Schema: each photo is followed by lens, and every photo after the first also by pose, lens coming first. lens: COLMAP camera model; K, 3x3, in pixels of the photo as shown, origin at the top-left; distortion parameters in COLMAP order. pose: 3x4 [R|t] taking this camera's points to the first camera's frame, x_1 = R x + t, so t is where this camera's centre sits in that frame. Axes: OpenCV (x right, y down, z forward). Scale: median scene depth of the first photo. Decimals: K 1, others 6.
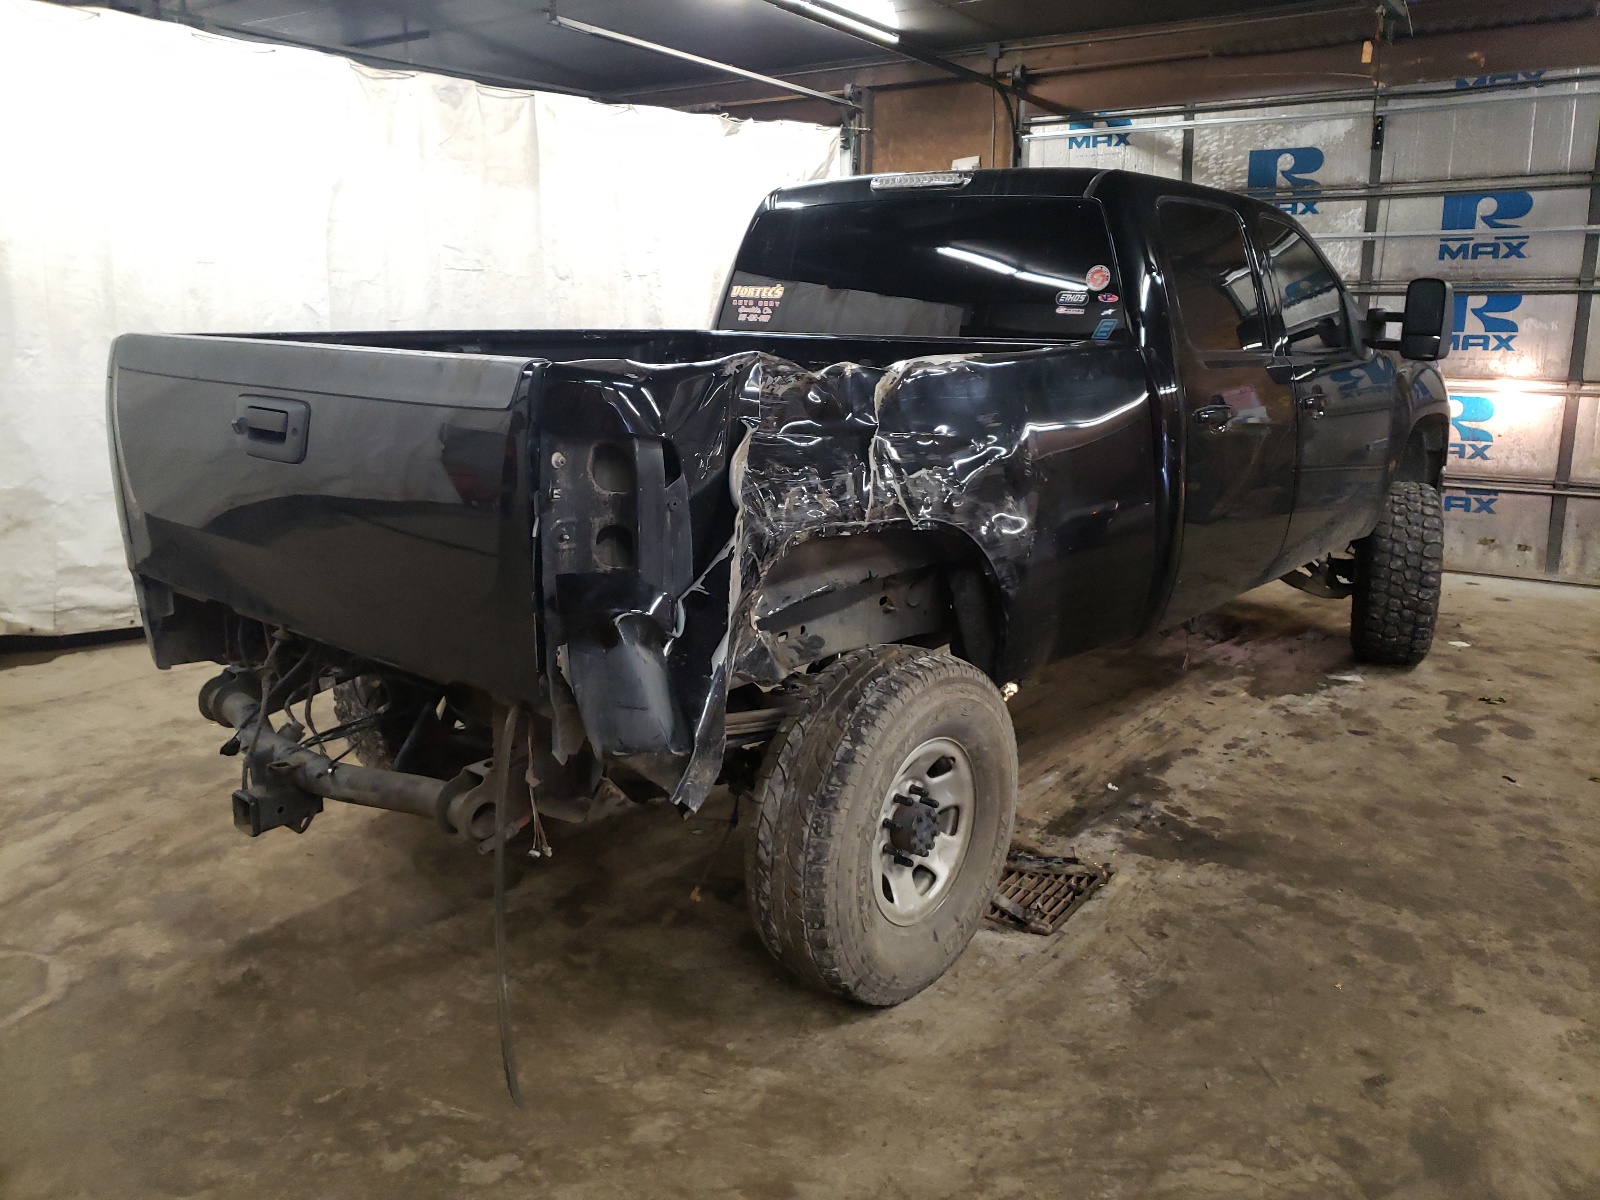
lens RADIAL K [[1245.0, 0, 803.6], [0, 1245.0, 603.8], [0, 0, 1]] dist [-0.002943, 0.011362]
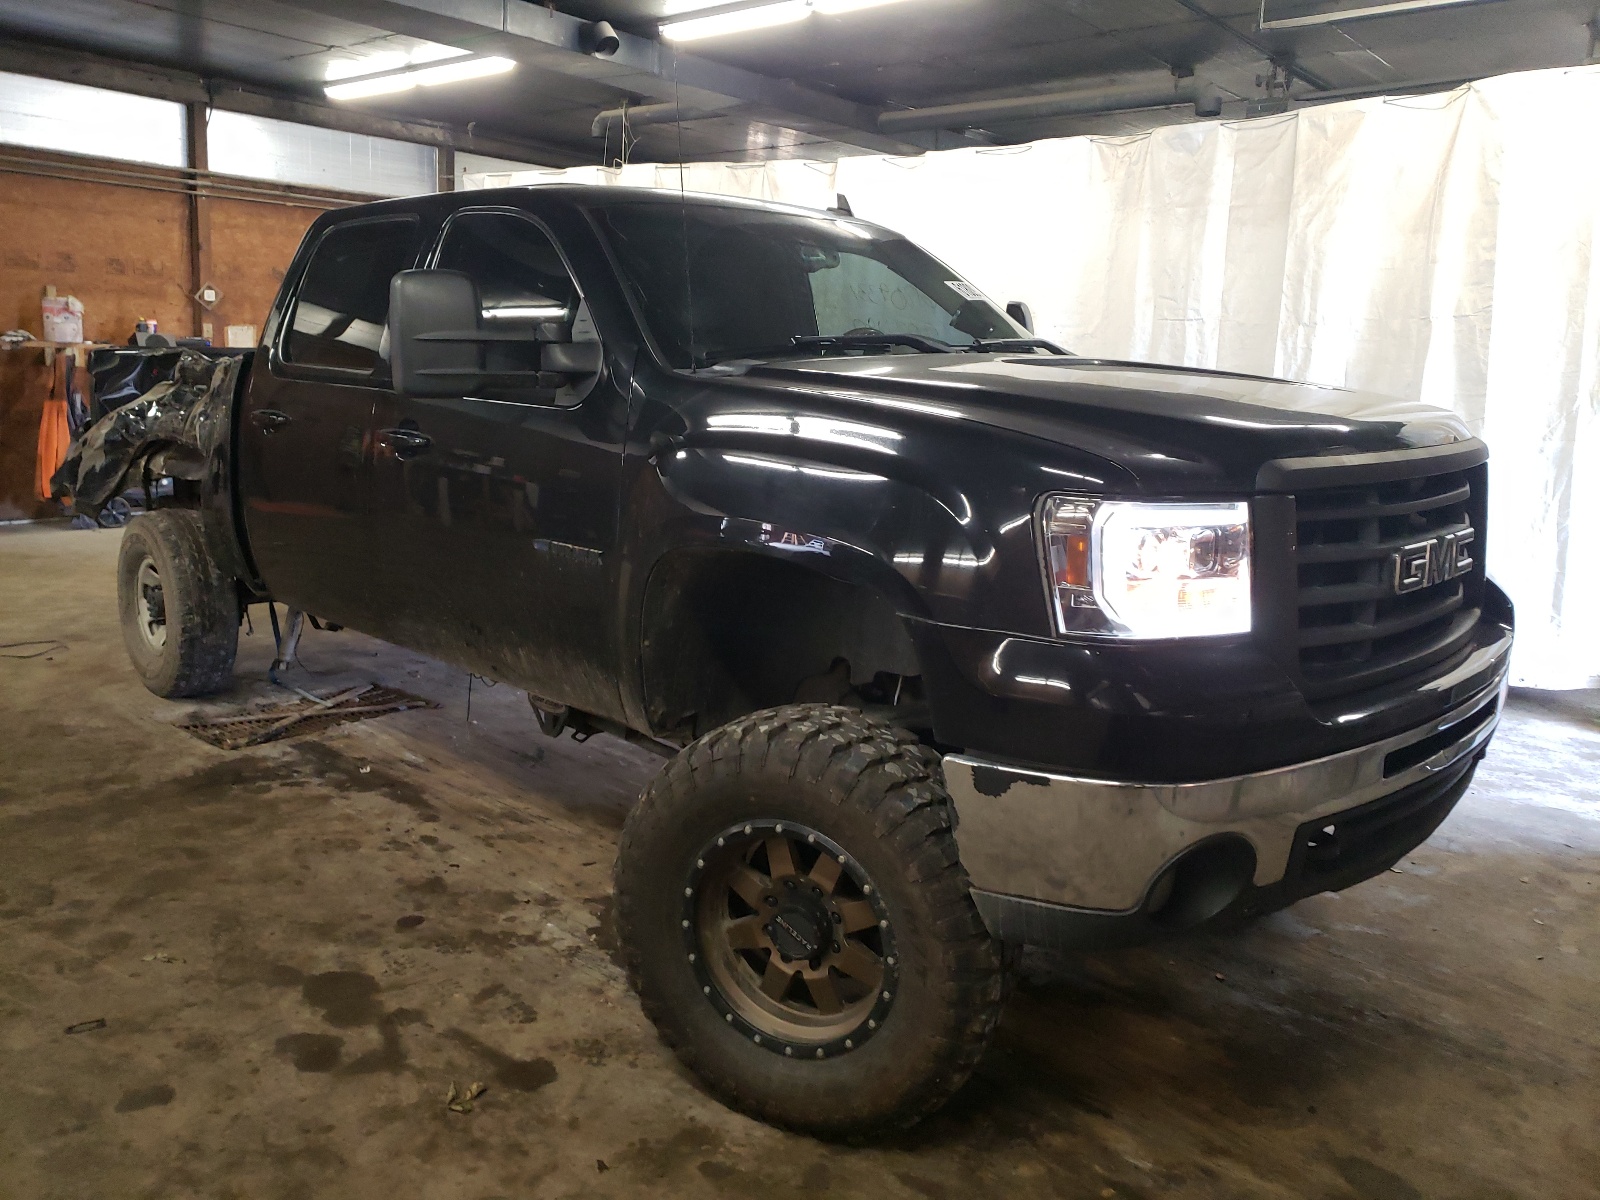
lens RADIAL K [[1245.0, 0, 809.5], [0, 1245.0, 596.0], [0, 0, 1]] dist [-0.002943, 0.011362]
pose [[-0.092868, 0.180437, -0.979192, 1.203898], [-0.259628, 0.945032, 0.198766, -0.300884], [0.961233, 0.272684, -0.040917, 1.327445]]
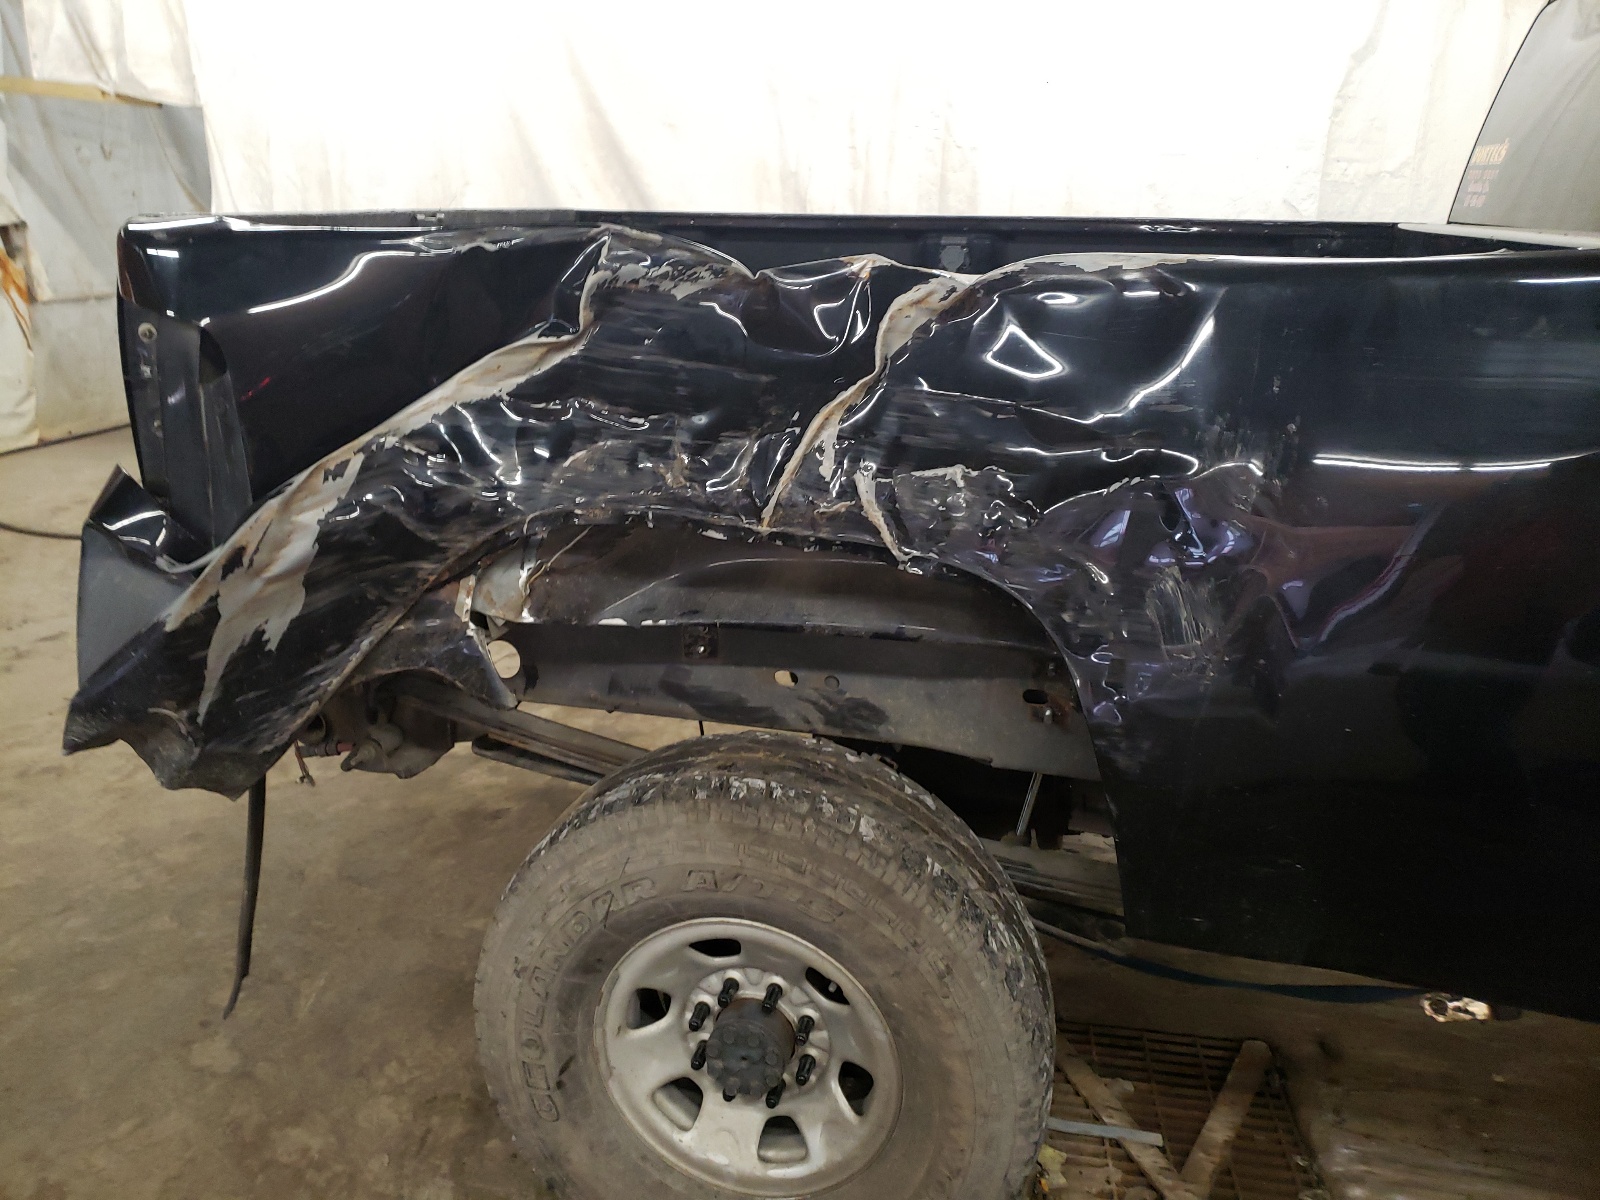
lens RADIAL K [[1245.0, 0, 799.0], [0, 1245.0, 600.6], [0, 0, 1]] dist [-0.002943, 0.011362]
pose [[0.432553, 0.271962, -0.859613, 0.323615], [-0.223144, 0.956052, 0.190188, -0.083606], [0.873559, 0.109551, 0.474229, 0.417260]]
